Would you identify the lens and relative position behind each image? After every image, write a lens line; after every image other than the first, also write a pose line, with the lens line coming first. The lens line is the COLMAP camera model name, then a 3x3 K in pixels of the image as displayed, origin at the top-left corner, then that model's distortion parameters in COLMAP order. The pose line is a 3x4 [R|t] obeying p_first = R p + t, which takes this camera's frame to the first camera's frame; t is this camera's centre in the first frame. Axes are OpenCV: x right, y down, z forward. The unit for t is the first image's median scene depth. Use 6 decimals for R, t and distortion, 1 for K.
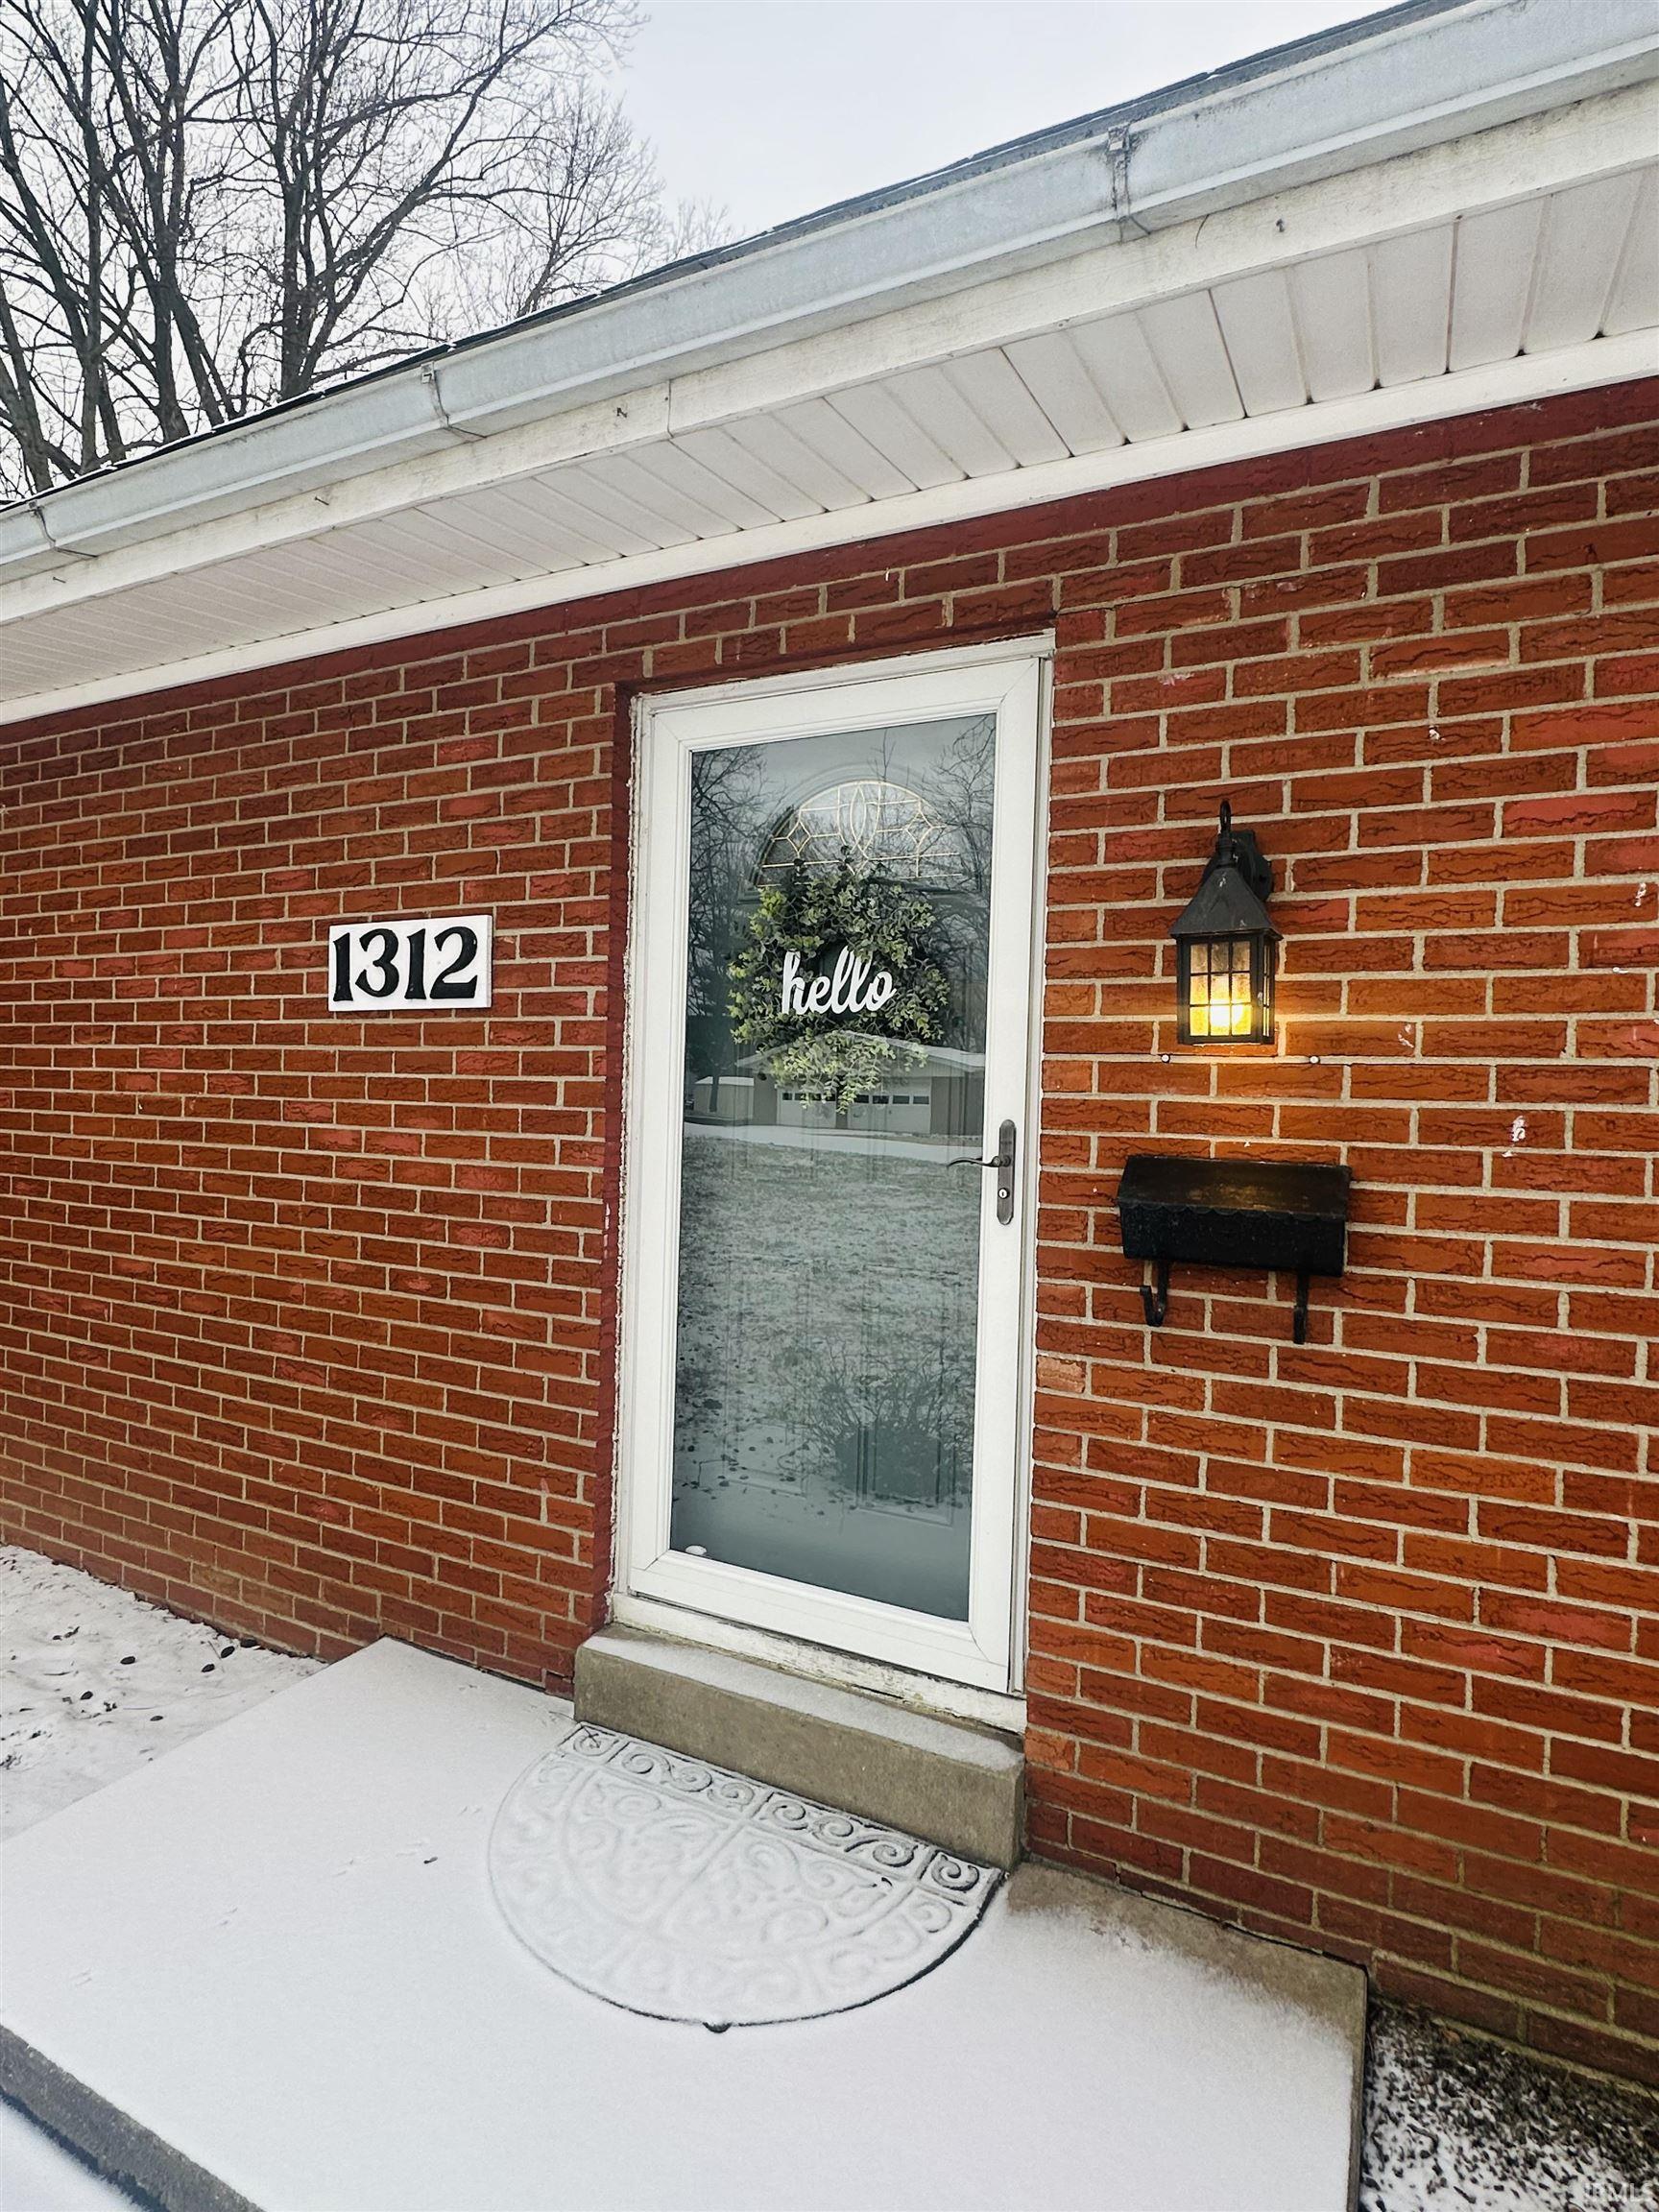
lens RADIAL K [[1184.9, 0, 826.9], [0, 1184.9, 1106.6], [0, 0, 1]] dist [-0.001166, -0.000211]
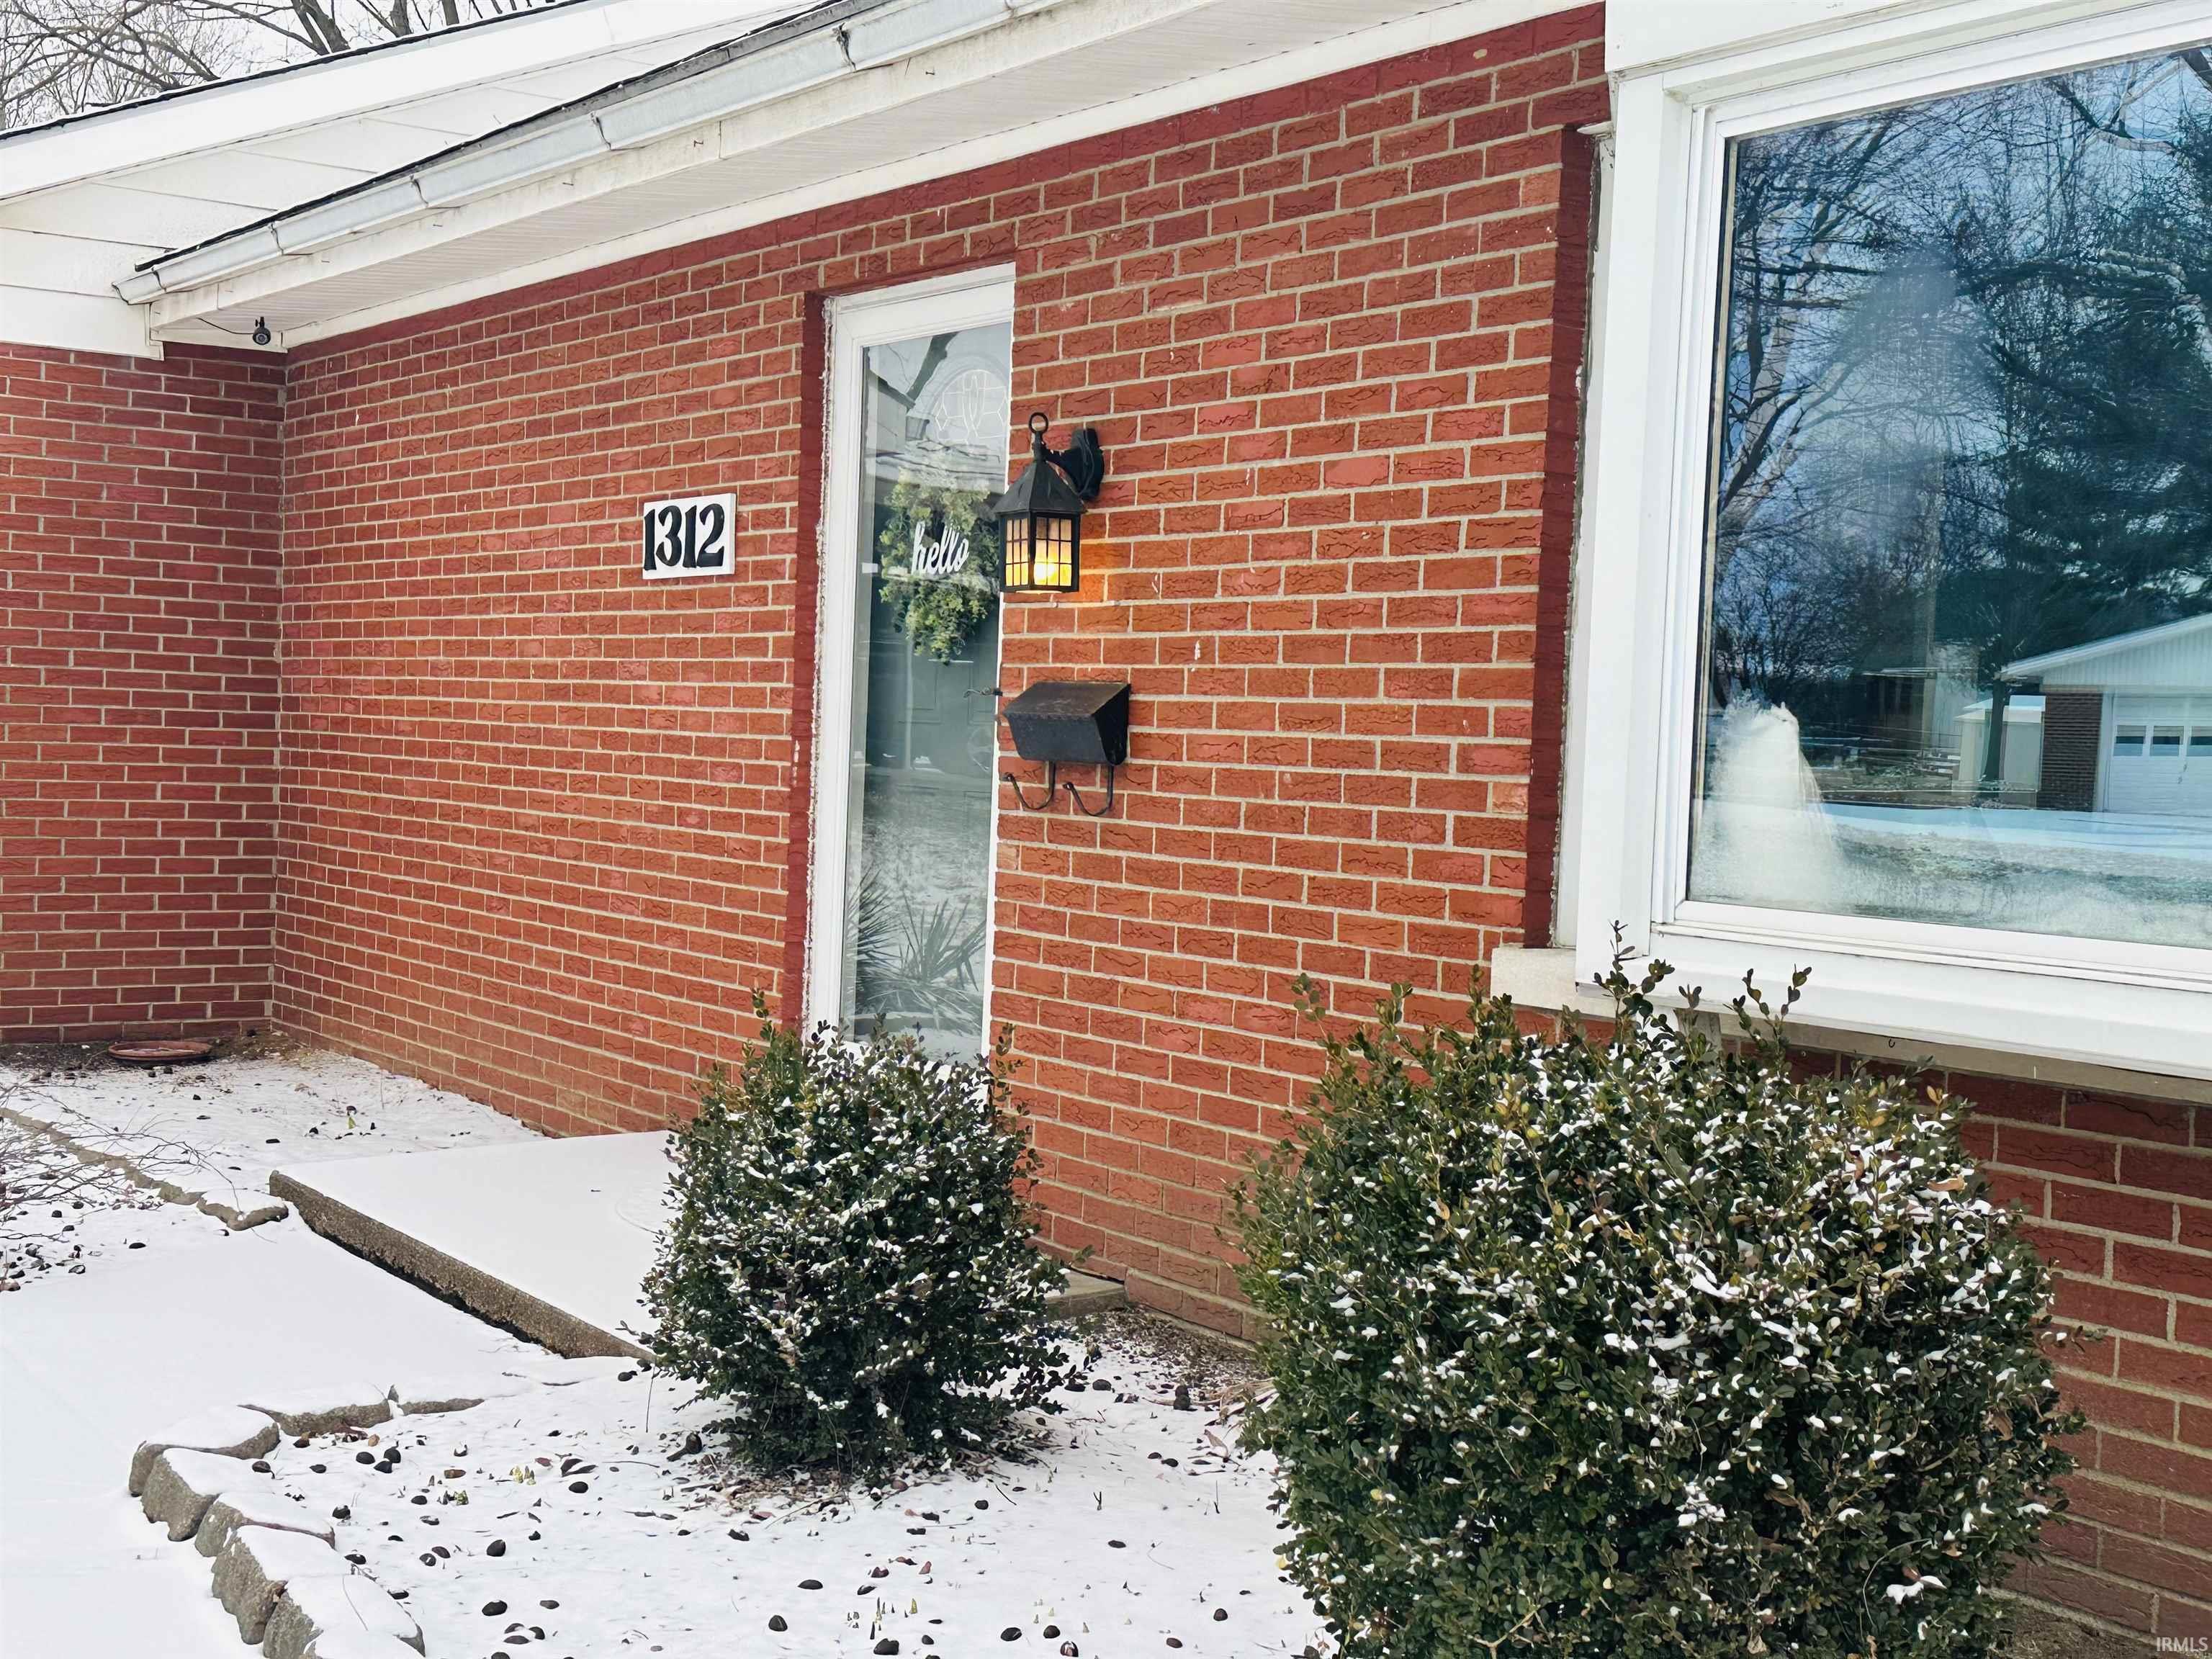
lens RADIAL K [[2749.2, 0, 1106.5], [0, 2749.2, 837.7], [0, 0, 1]] dist [0.150311, 0.000000]
pose [[0.886464, 0.024179, -0.462165, 1.284804], [-0.016875, 0.999659, 0.019933, 0.113100], [0.462489, -0.009871, 0.886570, -1.214759]]
